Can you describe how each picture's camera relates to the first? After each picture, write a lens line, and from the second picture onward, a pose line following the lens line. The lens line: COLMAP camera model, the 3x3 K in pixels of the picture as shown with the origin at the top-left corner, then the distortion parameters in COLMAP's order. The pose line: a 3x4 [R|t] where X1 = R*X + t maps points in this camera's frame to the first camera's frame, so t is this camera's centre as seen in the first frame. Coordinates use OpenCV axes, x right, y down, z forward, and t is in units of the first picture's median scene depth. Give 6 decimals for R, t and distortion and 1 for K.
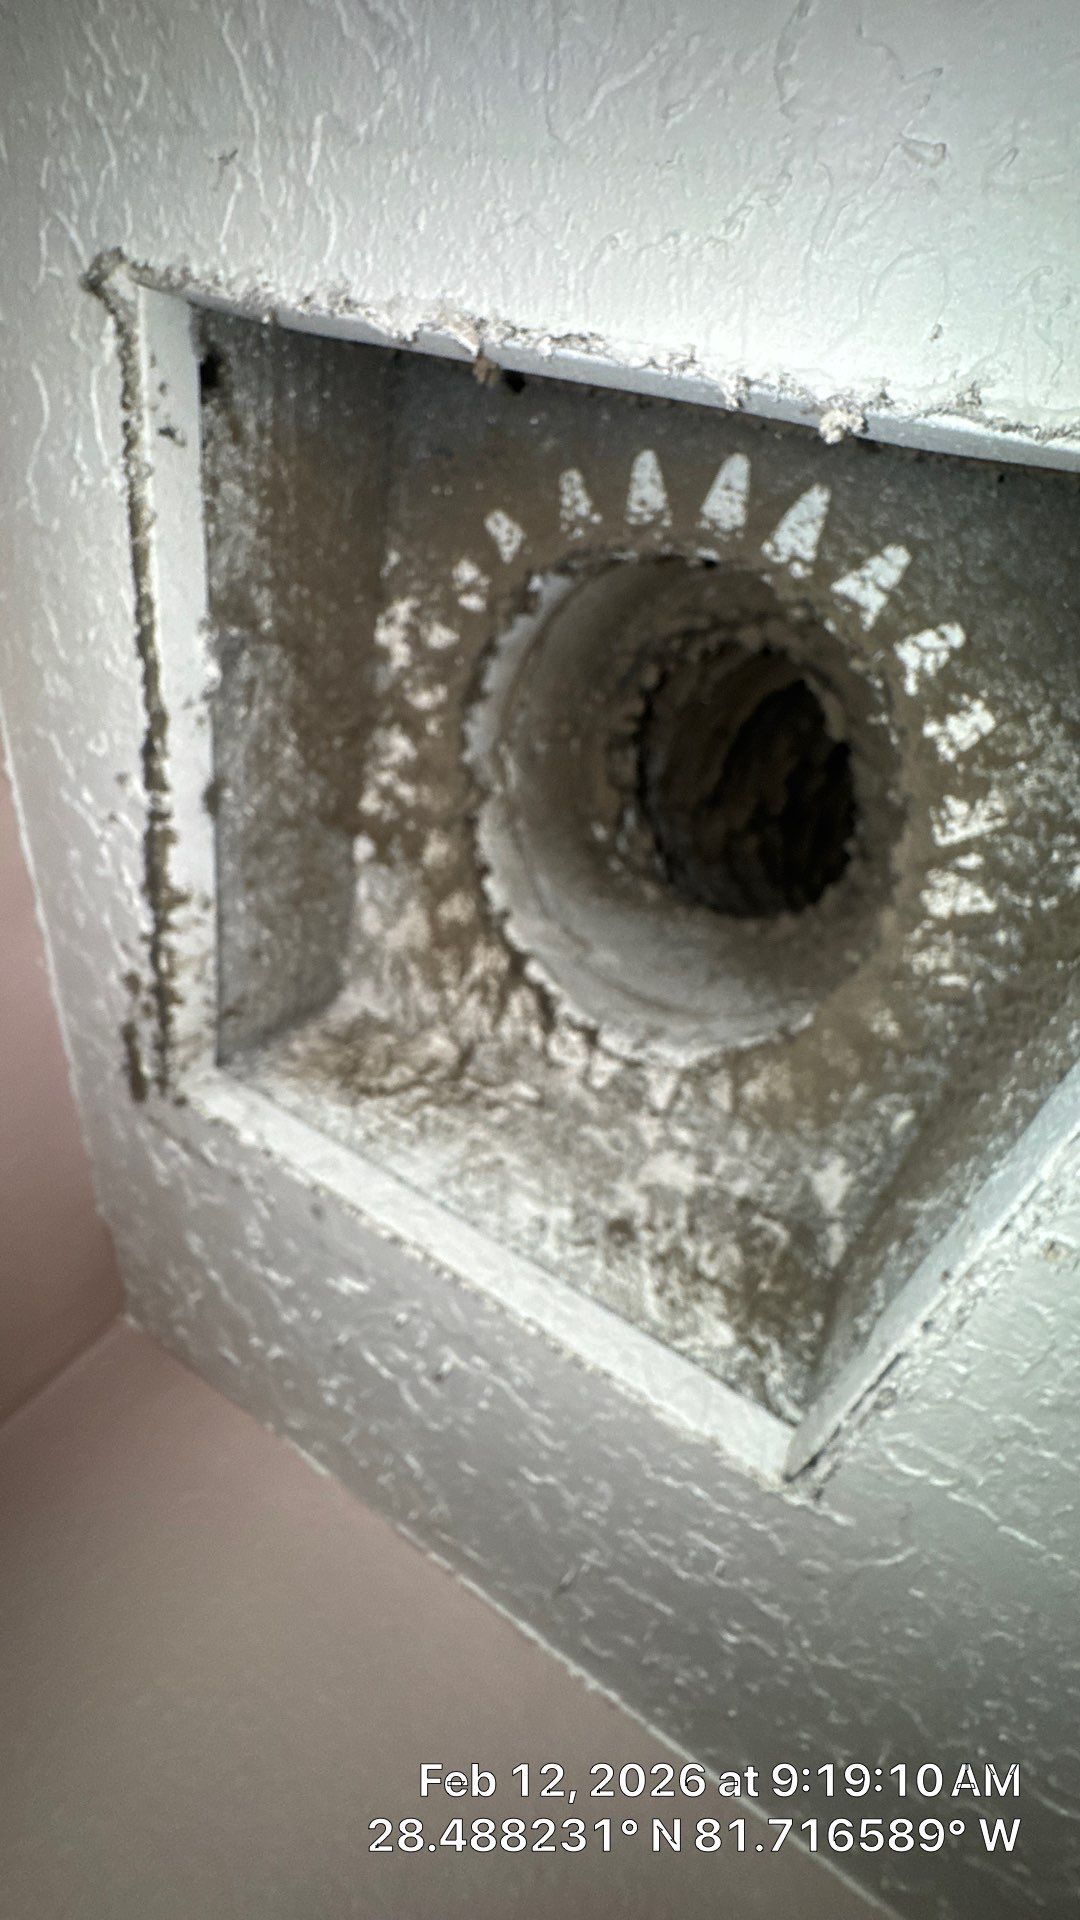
lens RADIAL K [[785.3, 0, 545.3], [0, 785.3, 945.2], [0, 0, 1]] dist [-0.010766, -0.000080]
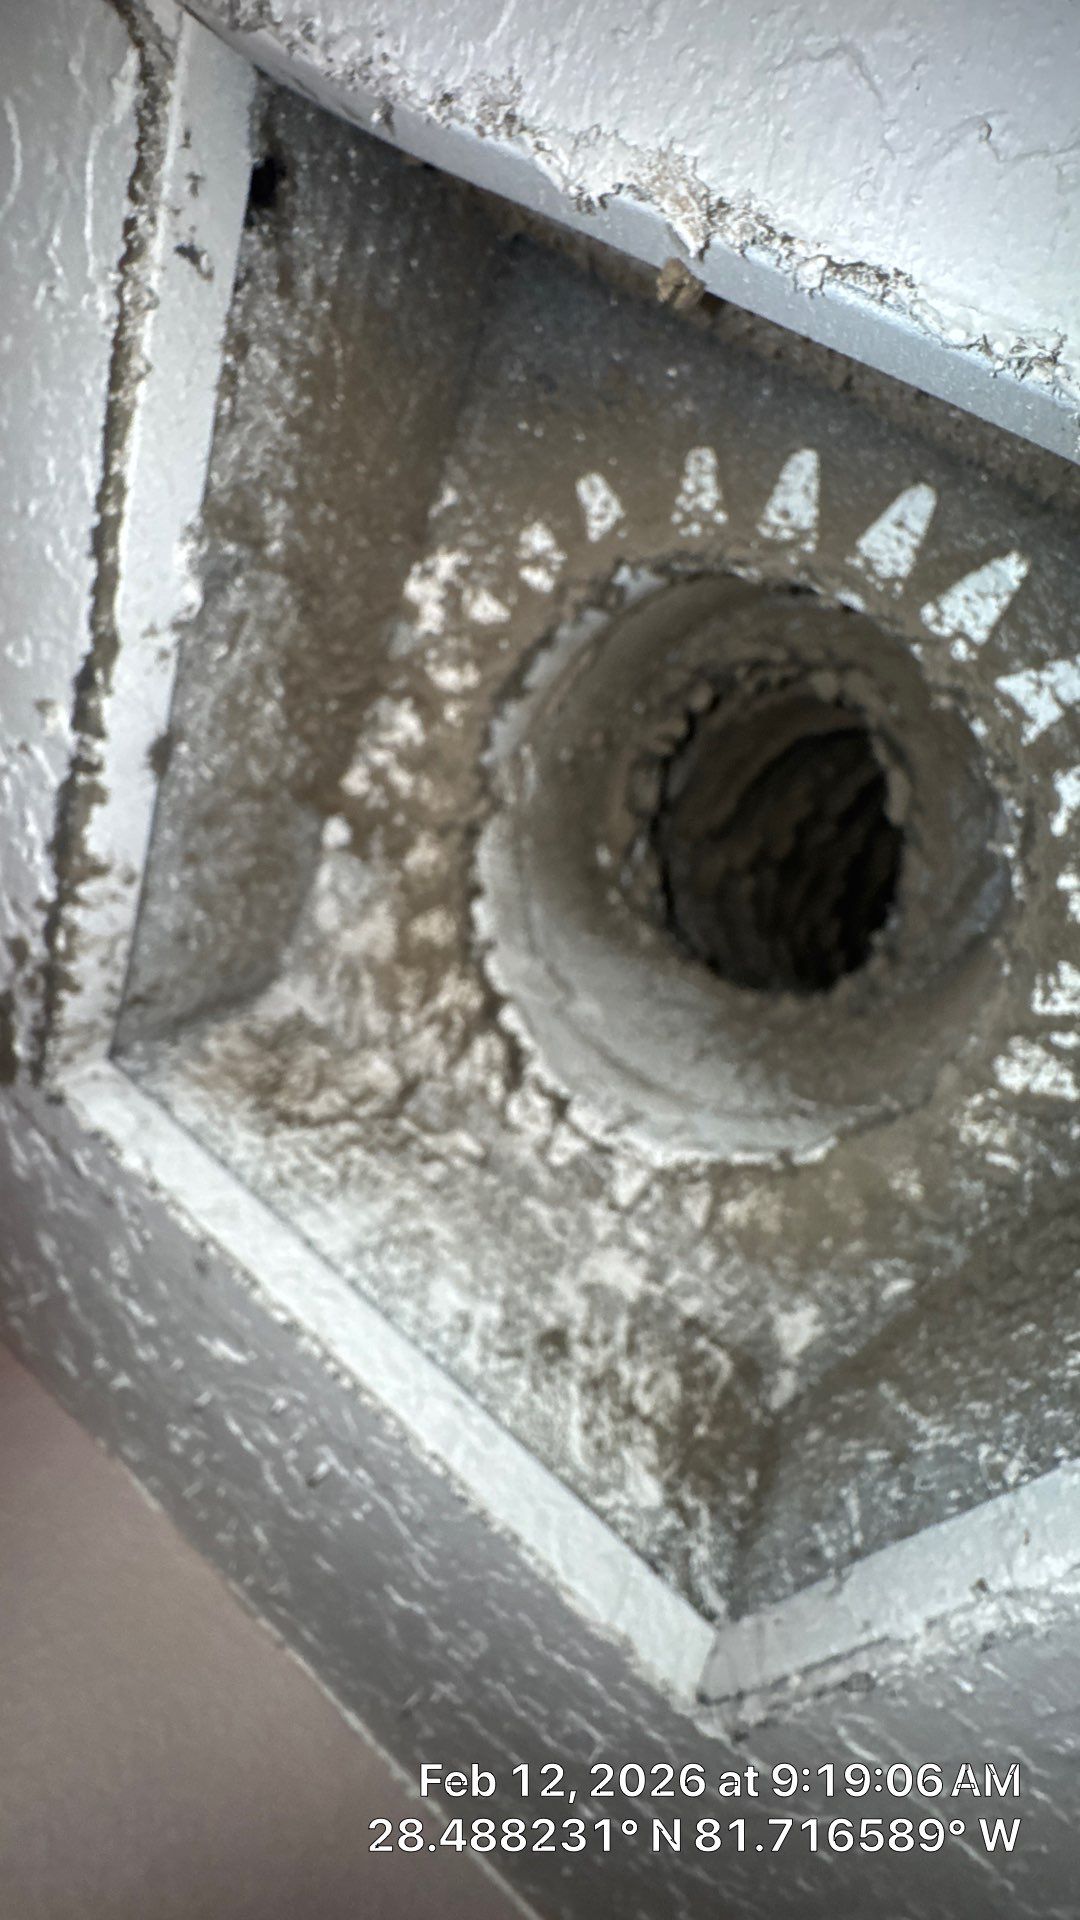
lens RADIAL K [[785.3, 0, 545.3], [0, 785.3, 945.2], [0, 0, 1]] dist [-0.010766, -0.000080]
pose [[0.975775, 0.198038, 0.092974, -0.084632], [-0.202856, 0.978151, 0.045499, -0.108639], [-0.081932, -0.063257, 0.994628, 0.178567]]
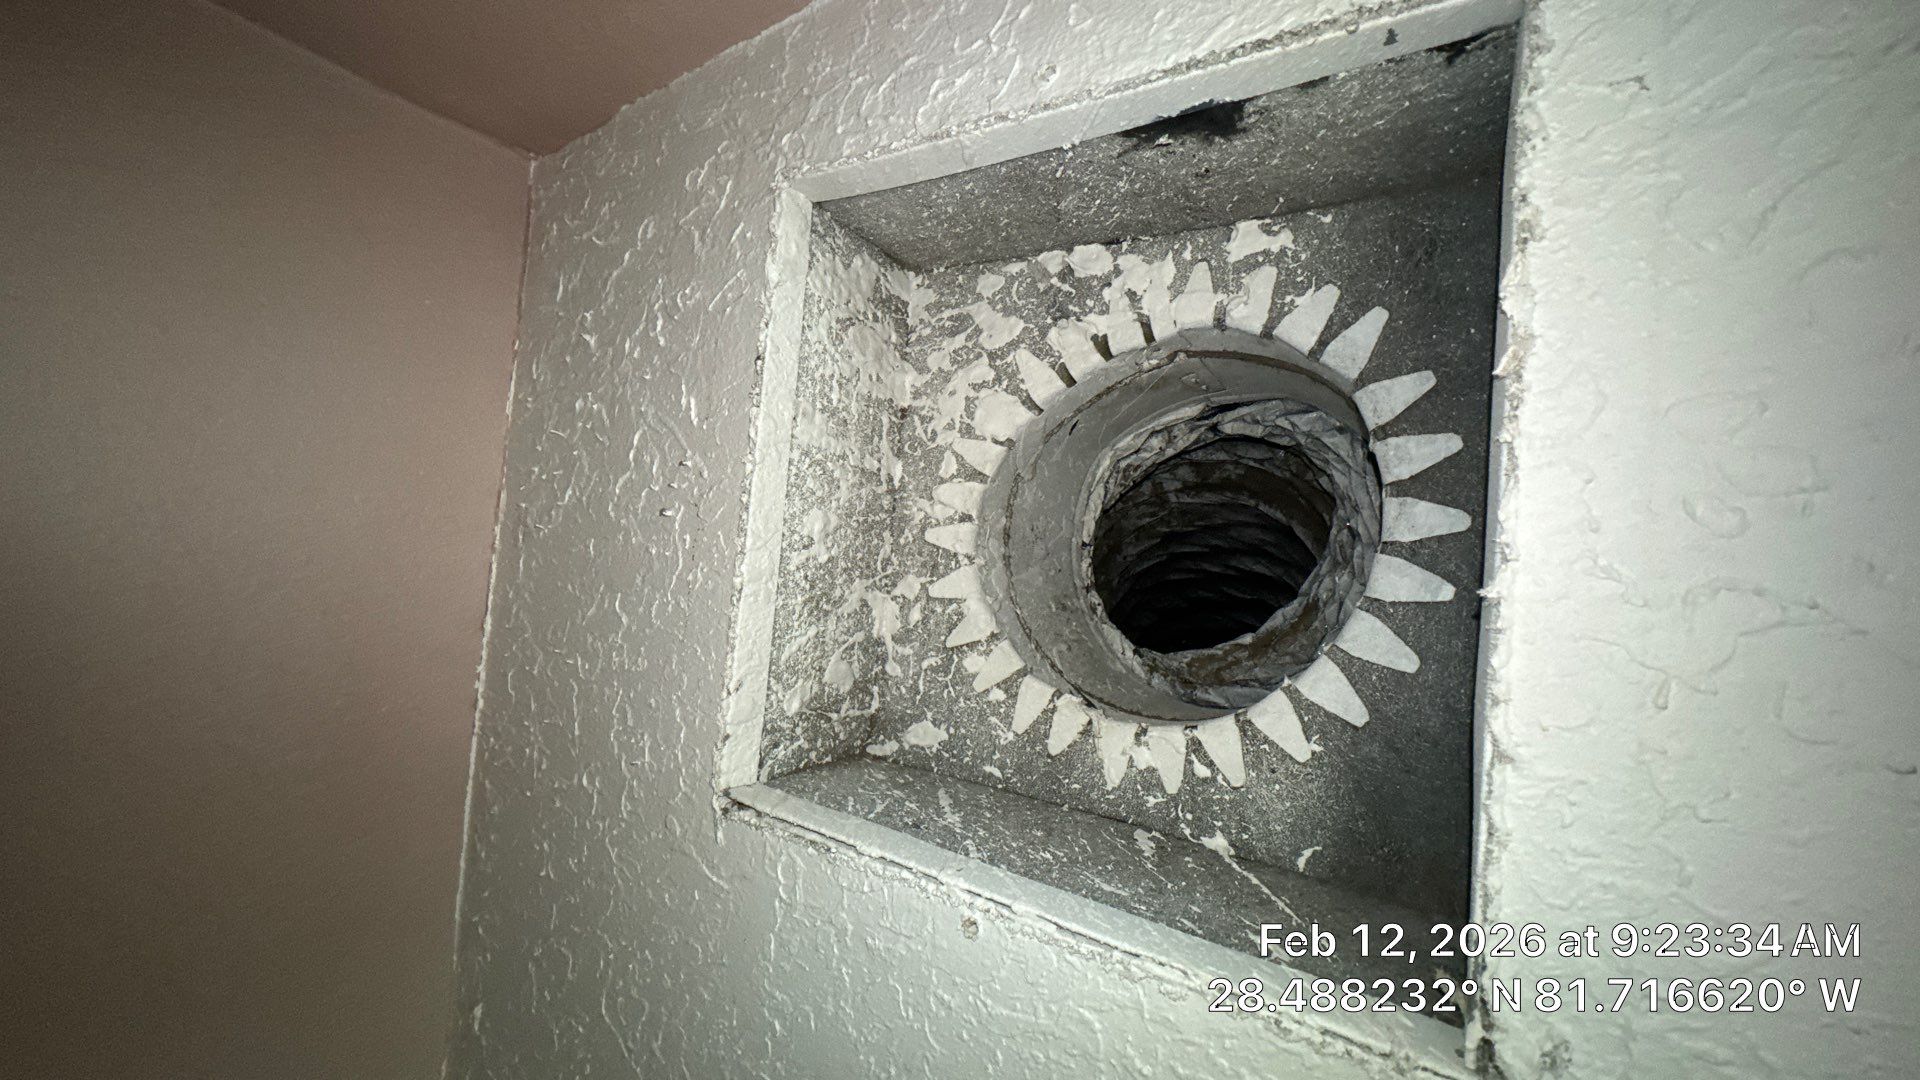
lens RADIAL K [[767.6, 0, 974.6], [0, 767.6, 535.5], [0, 0, 1]] dist [-0.001152, -0.000091]
pose [[0.342729, 0.903167, 0.258508, -0.246150], [-0.939356, 0.325920, 0.106707, -0.015622], [0.012121, -0.279402, 0.960098, -0.136082]]
